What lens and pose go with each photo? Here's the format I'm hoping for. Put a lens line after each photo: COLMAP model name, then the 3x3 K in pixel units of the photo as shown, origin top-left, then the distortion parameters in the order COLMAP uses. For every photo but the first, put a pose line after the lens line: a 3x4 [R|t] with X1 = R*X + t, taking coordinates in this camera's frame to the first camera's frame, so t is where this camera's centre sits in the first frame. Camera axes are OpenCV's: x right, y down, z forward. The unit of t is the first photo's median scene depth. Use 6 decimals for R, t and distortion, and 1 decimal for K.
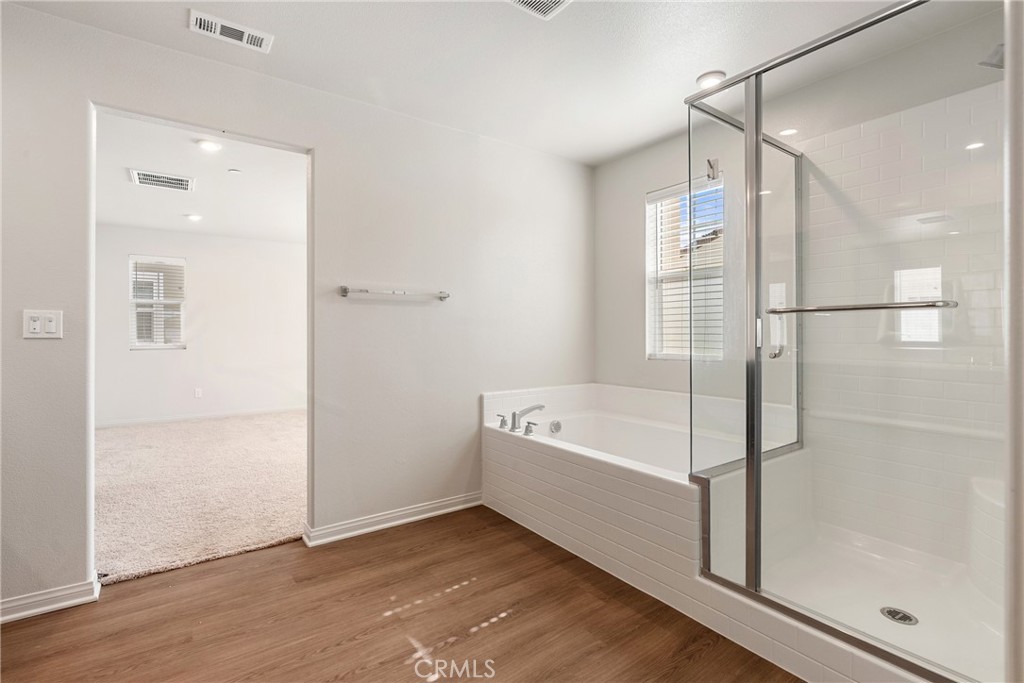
lens RADIAL K [[465.8, 0, 505.8], [0, 465.8, 341.8], [0, 0, 1]] dist [0.000409, -0.000063]
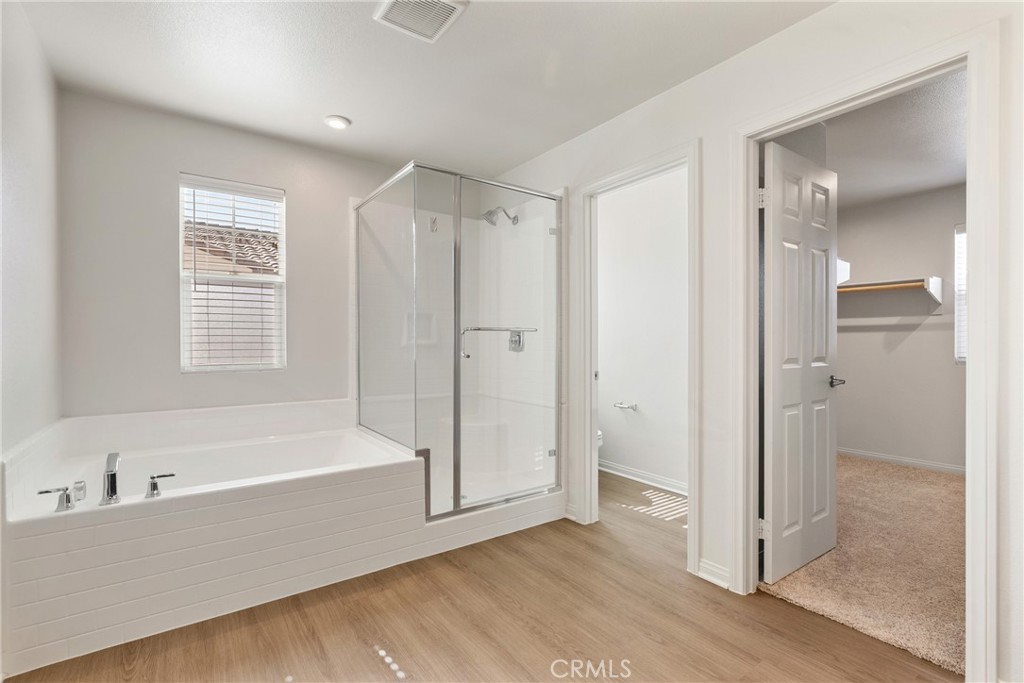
lens RADIAL K [[465.8, 0, 505.8], [0, 465.8, 341.8], [0, 0, 1]] dist [0.000409, -0.000063]
pose [[0.005002, 0.003213, 0.999982, -0.877603], [0.010064, 0.999944, -0.003263, -0.014930], [-0.999937, 0.010080, 0.004969, 0.711336]]
